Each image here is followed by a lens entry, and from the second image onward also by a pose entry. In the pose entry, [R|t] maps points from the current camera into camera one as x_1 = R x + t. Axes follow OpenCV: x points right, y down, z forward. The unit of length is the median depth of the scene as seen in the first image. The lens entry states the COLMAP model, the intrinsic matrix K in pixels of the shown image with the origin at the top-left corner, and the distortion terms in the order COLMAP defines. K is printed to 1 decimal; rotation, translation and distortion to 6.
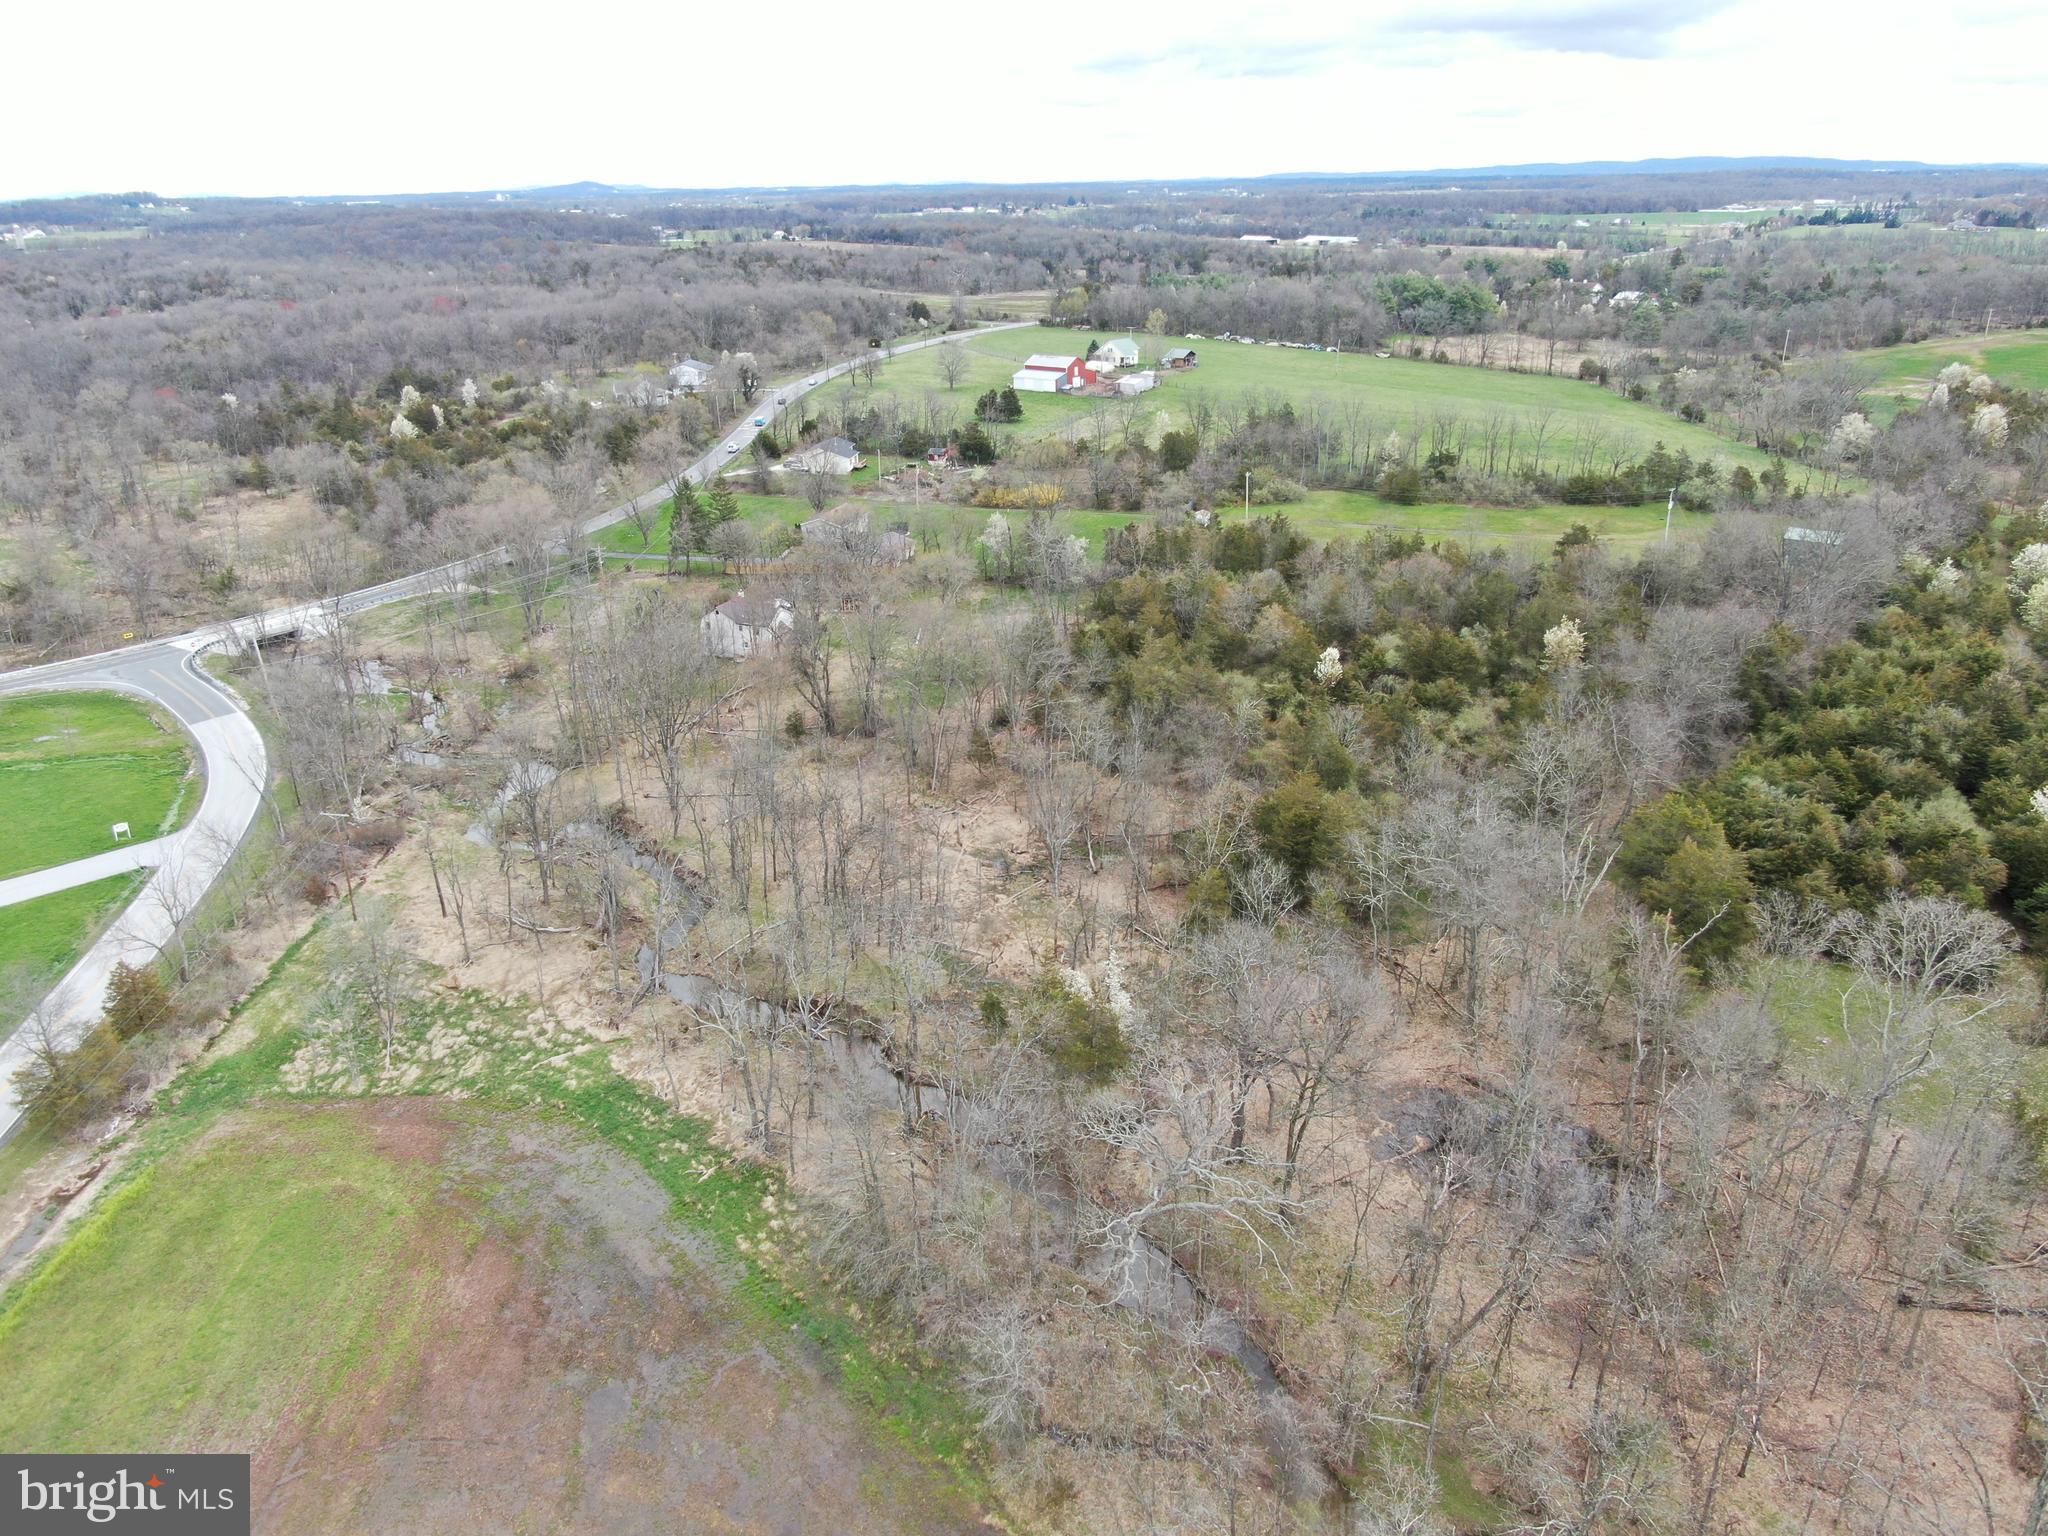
lens RADIAL K [[1463.1, 0, 1025.6], [0, 1463.1, 758.8], [0, 0, 1]] dist [-0.023889, 0.011729]
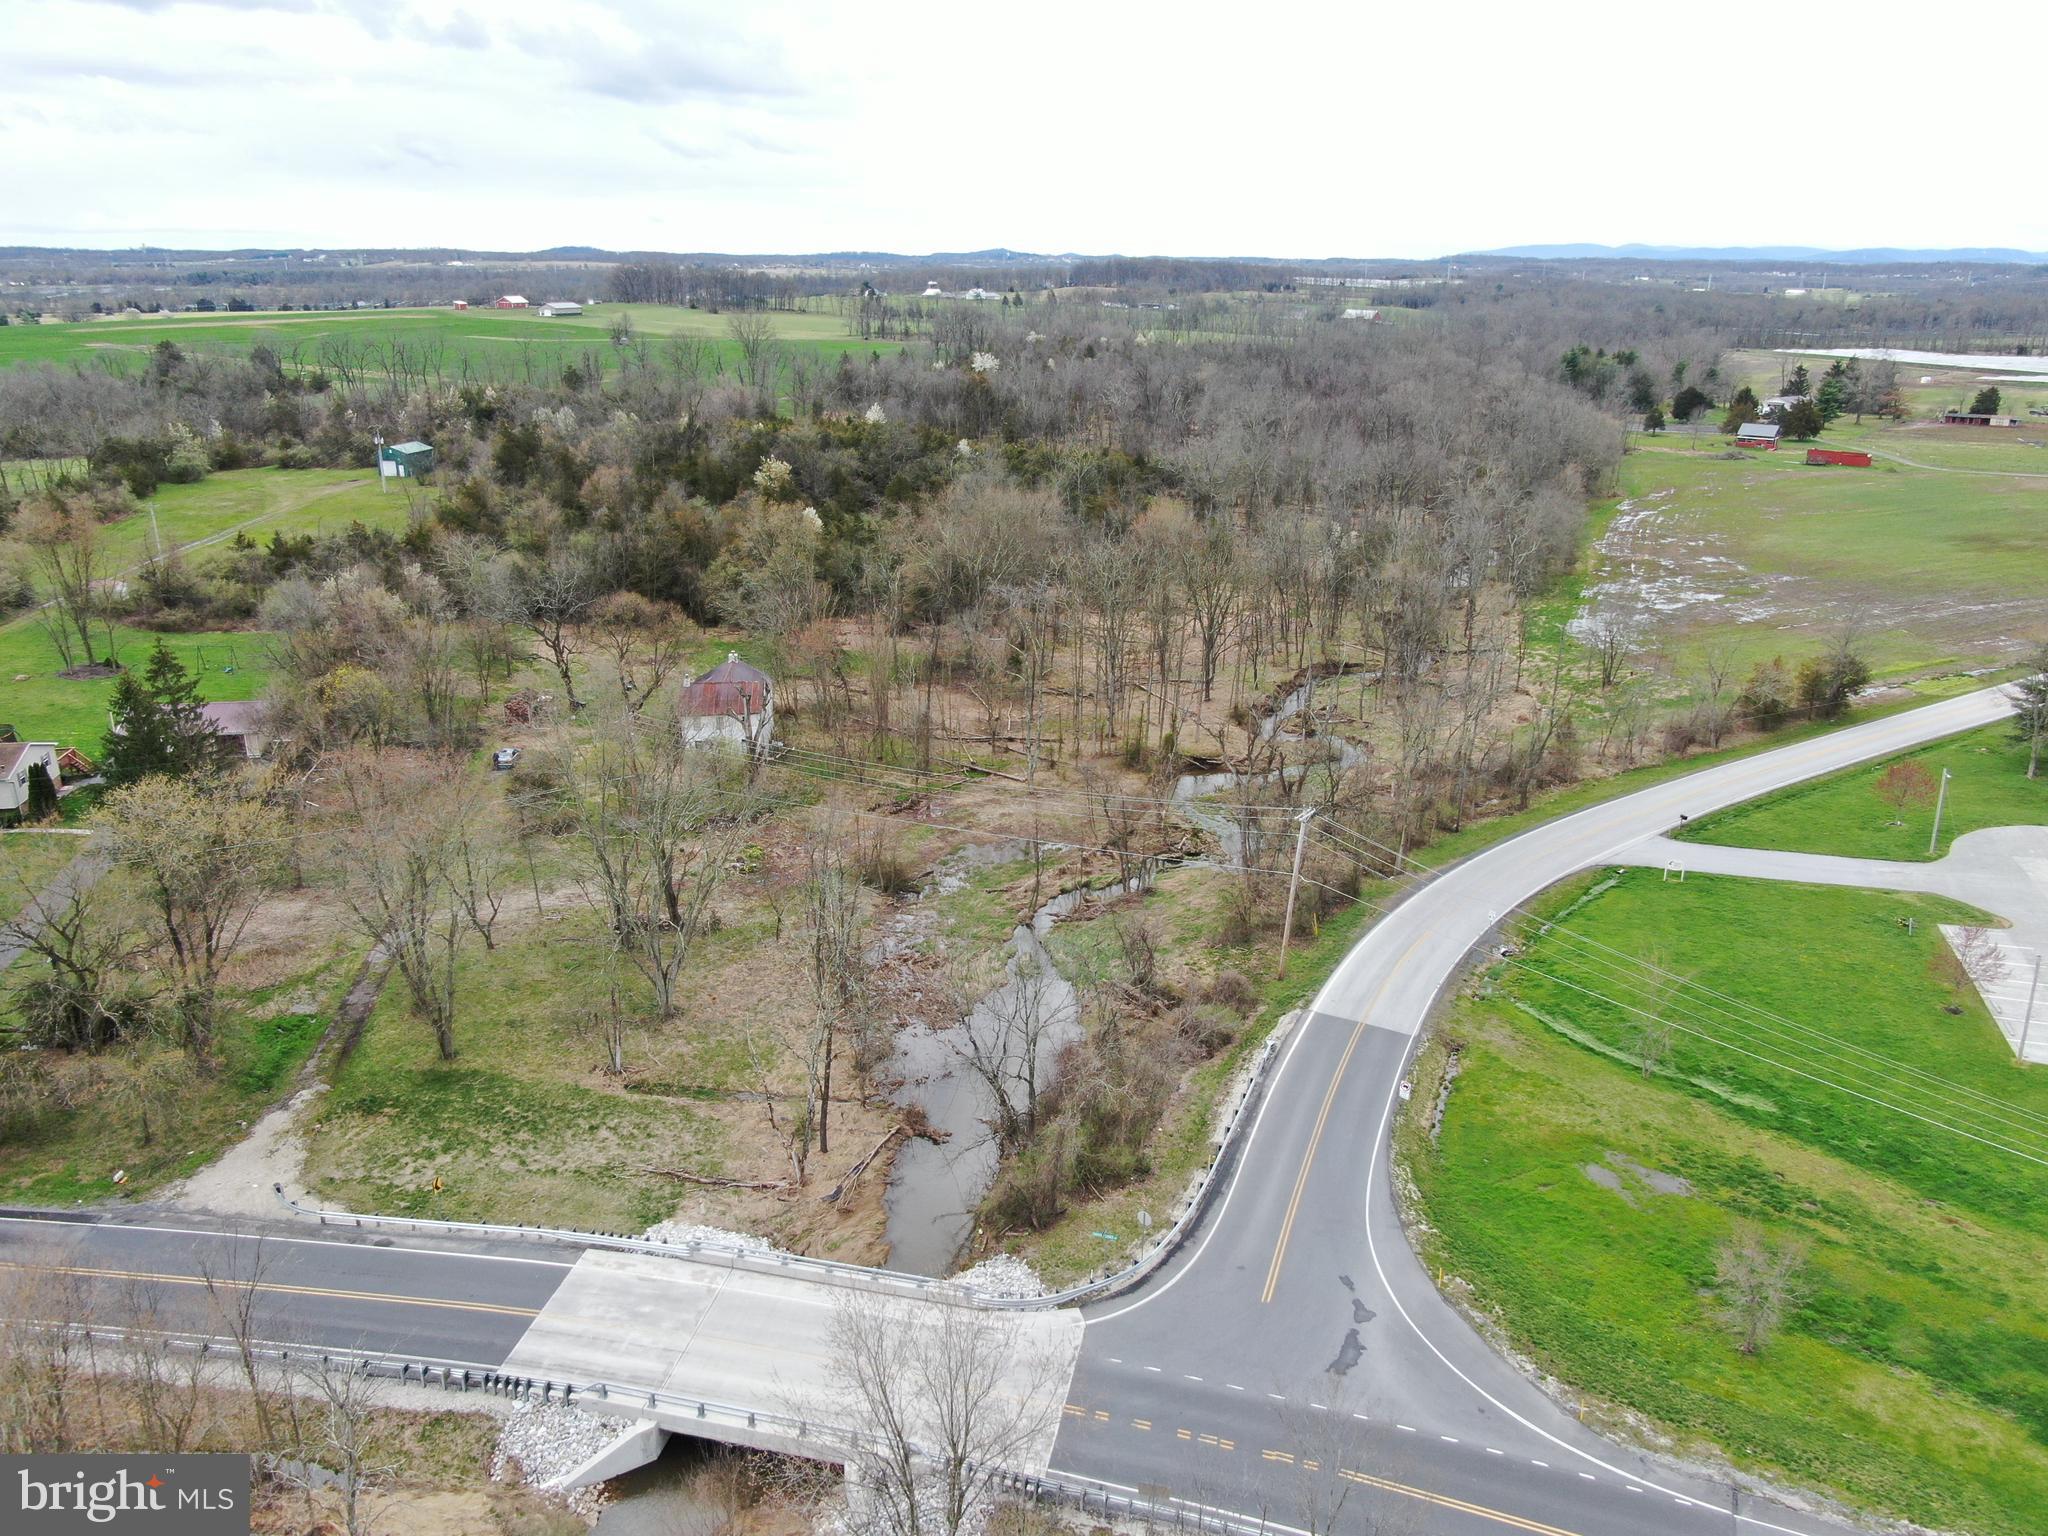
lens RADIAL K [[1474.2, 0, 1023.5], [0, 1474.2, 762.7], [0, 0, 1]] dist [-0.022573, 0.011665]
pose [[-0.417250, -0.285549, 0.862765, -0.428342], [0.335344, 0.833981, 0.438202, -0.165259], [-0.844658, 0.472163, -0.252222, 0.556428]]
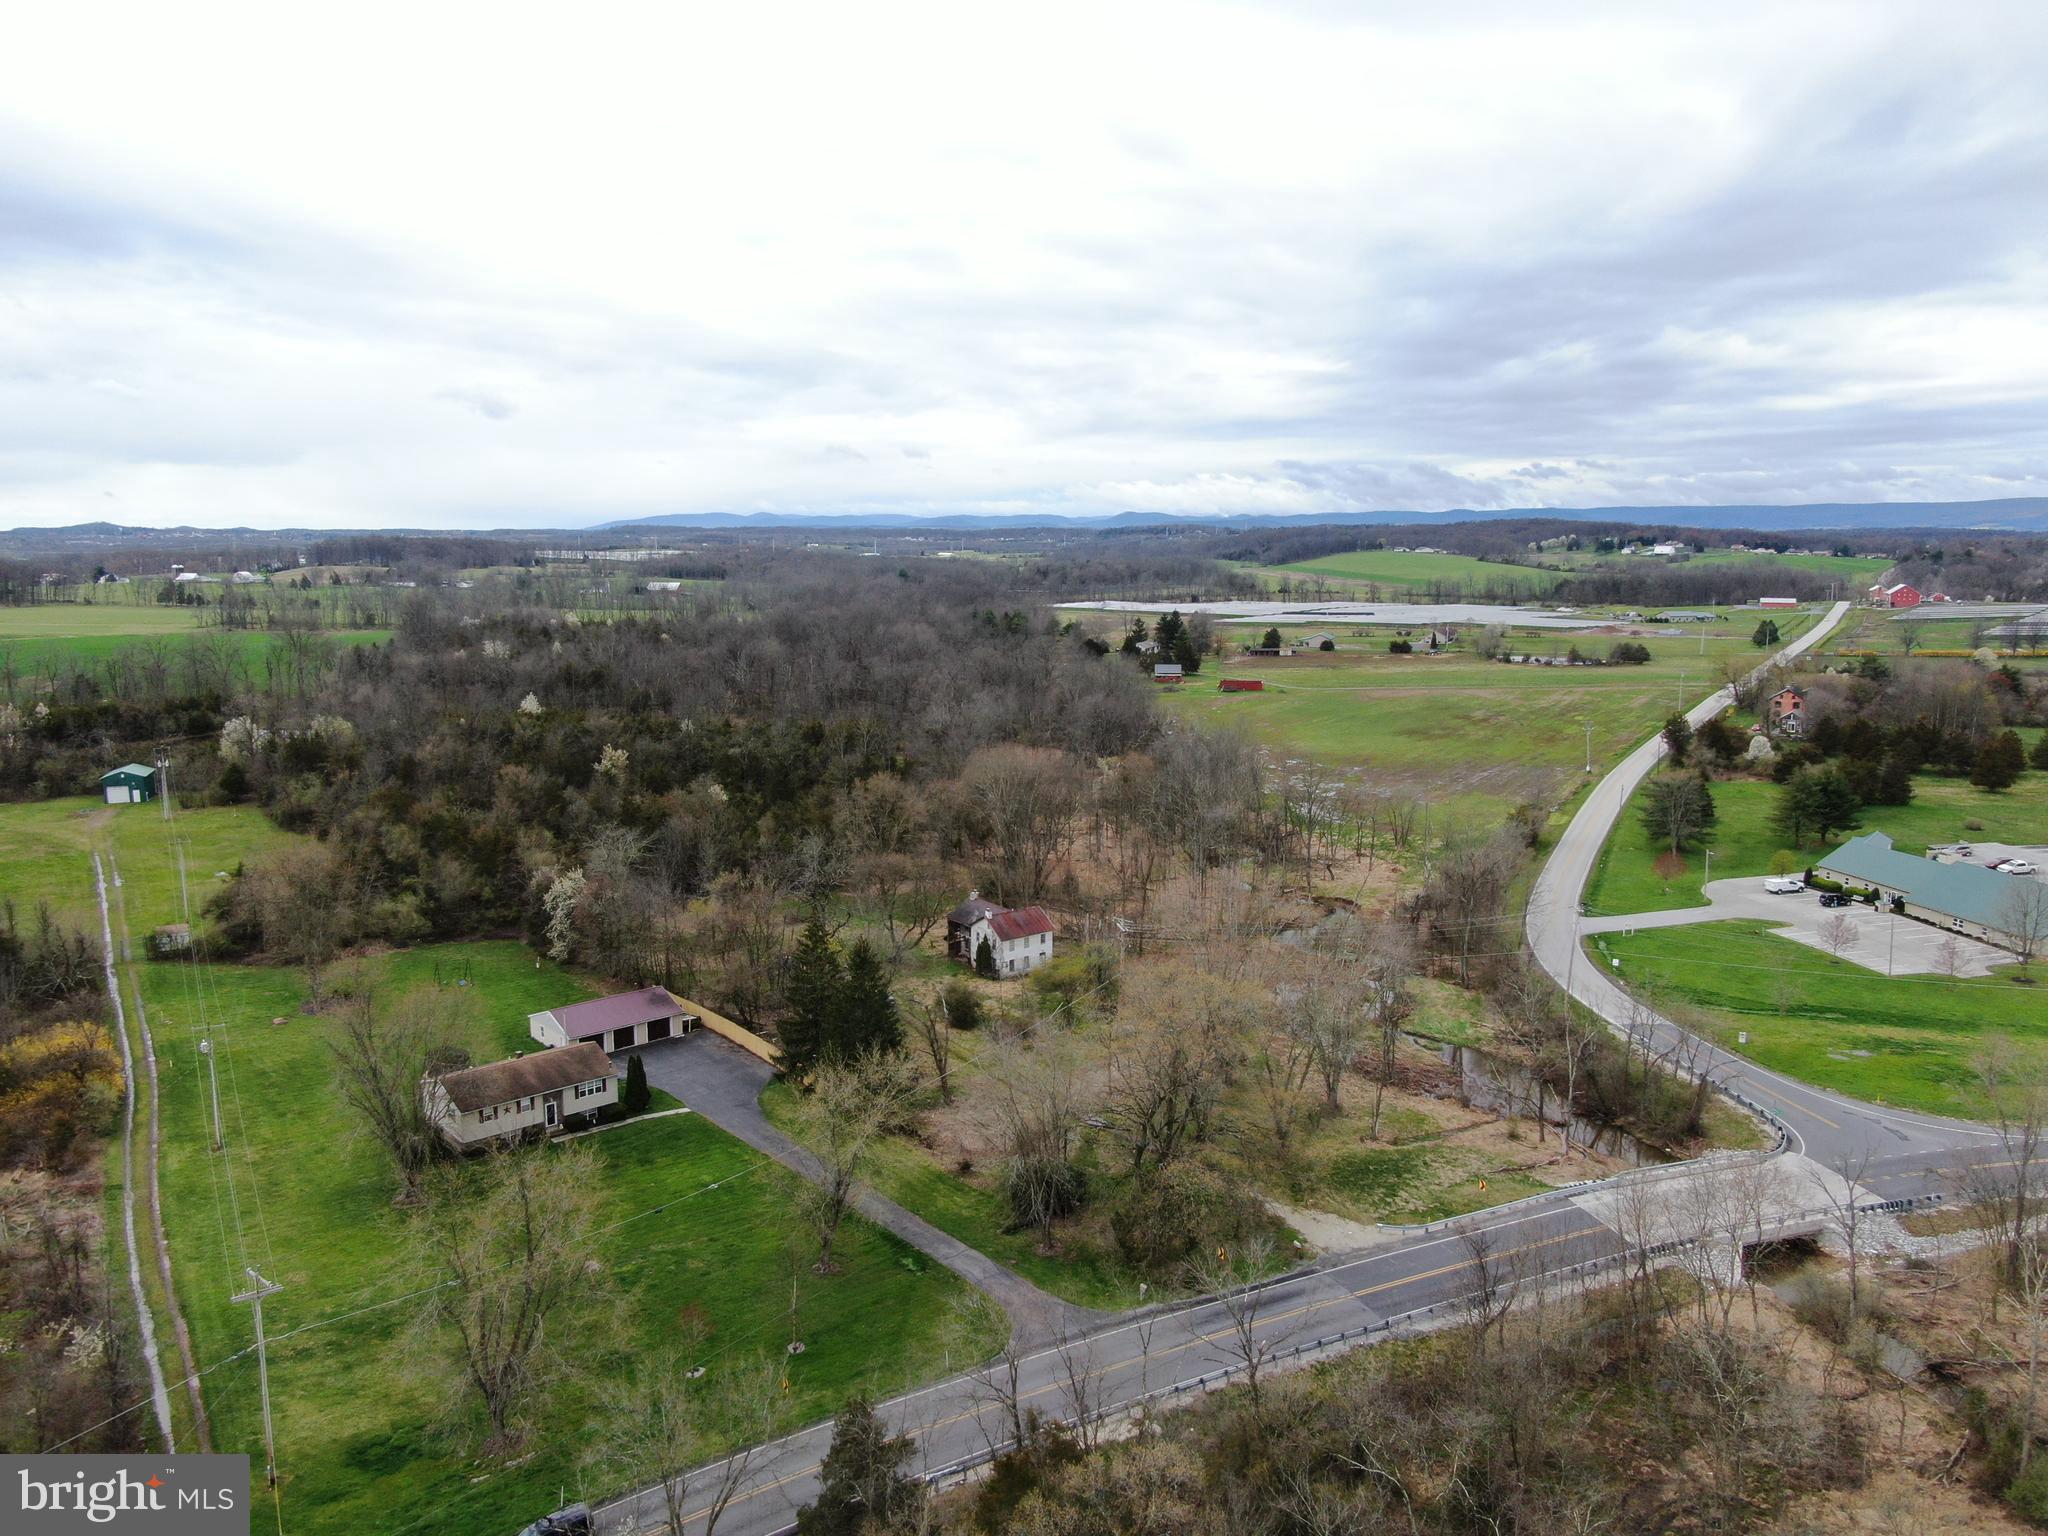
lens RADIAL K [[1474.2, 0, 1023.5], [0, 1474.2, 762.7], [0, 0, 1]] dist [-0.022573, 0.011665]
pose [[-0.831642, -0.074106, 0.550345, -0.335090], [0.215424, 0.870390, 0.442735, -0.277197], [-0.511824, 0.486754, -0.707889, 0.794172]]
